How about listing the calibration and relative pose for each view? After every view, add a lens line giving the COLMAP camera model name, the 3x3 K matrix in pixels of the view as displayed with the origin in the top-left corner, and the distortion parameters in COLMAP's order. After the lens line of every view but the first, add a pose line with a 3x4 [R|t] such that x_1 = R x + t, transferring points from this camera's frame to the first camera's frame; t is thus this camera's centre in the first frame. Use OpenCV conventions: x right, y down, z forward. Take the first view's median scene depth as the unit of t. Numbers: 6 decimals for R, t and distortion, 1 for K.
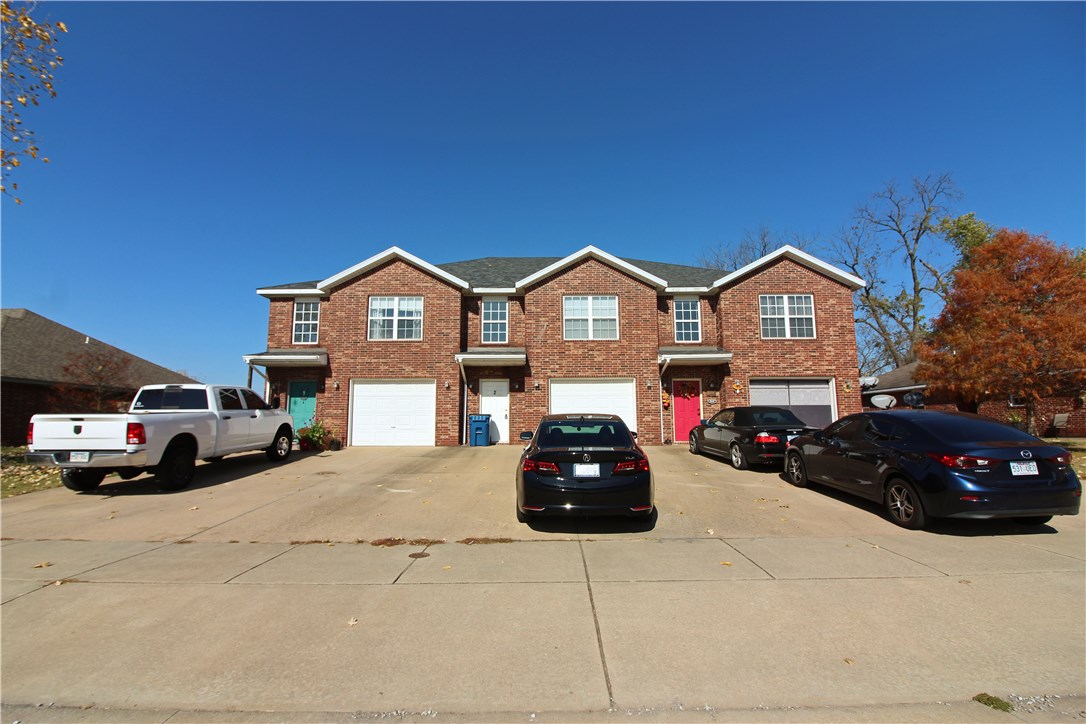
lens RADIAL K [[500.7, 0, 544.6], [0, 500.7, 359.3], [0, 0, 1]] dist [-0.010336, -0.004044]
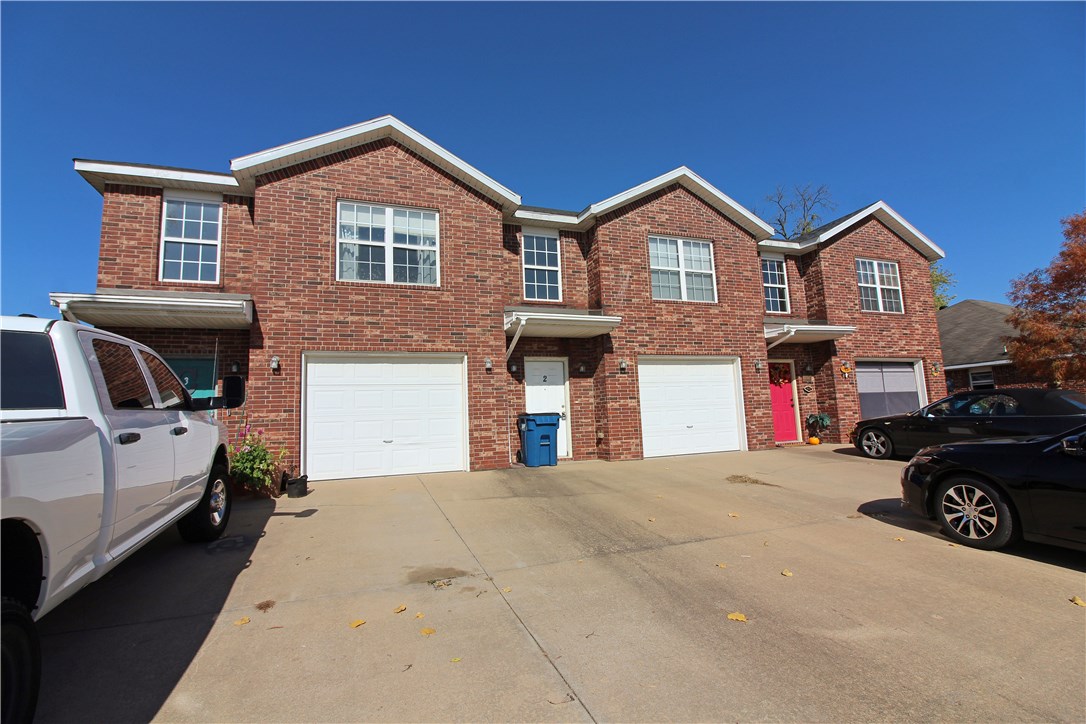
lens RADIAL K [[500.7, 0, 543.8], [0, 500.7, 359.6], [0, 0, 1]] dist [-0.010336, -0.004044]
pose [[0.934375, 0.010702, 0.356129, -0.334360], [-0.009846, 0.999943, -0.004215, 0.046006], [-0.356154, 0.000432, 0.934427, 0.420284]]
